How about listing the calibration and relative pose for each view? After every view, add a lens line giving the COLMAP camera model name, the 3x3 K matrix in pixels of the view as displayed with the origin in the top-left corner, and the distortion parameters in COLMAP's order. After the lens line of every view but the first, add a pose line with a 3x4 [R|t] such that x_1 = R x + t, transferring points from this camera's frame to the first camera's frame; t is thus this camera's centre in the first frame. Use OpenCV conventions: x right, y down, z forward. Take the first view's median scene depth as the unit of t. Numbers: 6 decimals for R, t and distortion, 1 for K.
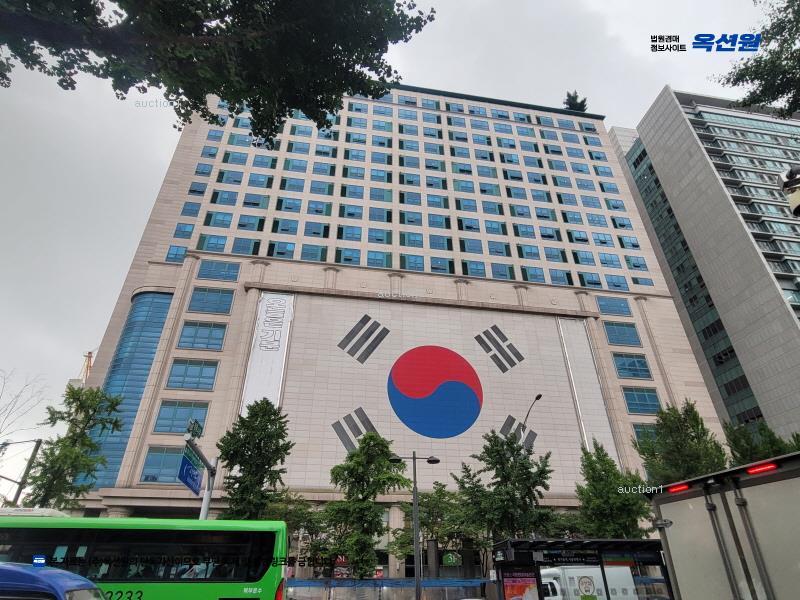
lens RADIAL K [[458.3, 0, 398.7], [0, 458.3, 272.0], [0, 0, 1]] dist [-0.002830, -0.000130]
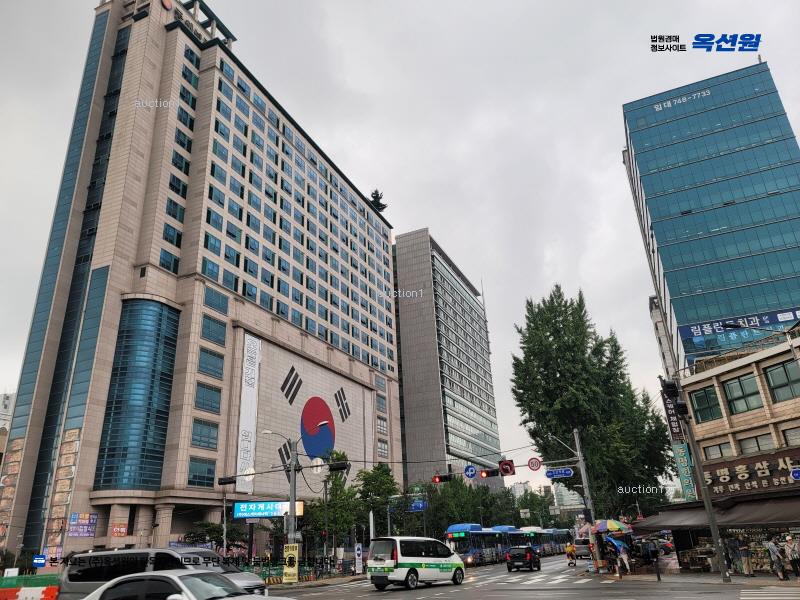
lens RADIAL K [[580.5, 0, 400.0], [0, 580.5, 300.0], [0, 0, 1]] dist [0.001059, 0.000174]
pose [[0.547930, 0.299111, 0.781220, -1.176435], [-0.419686, 0.906145, -0.052584, -0.110396], [-0.723627, -0.299055, 0.622037, -0.172162]]
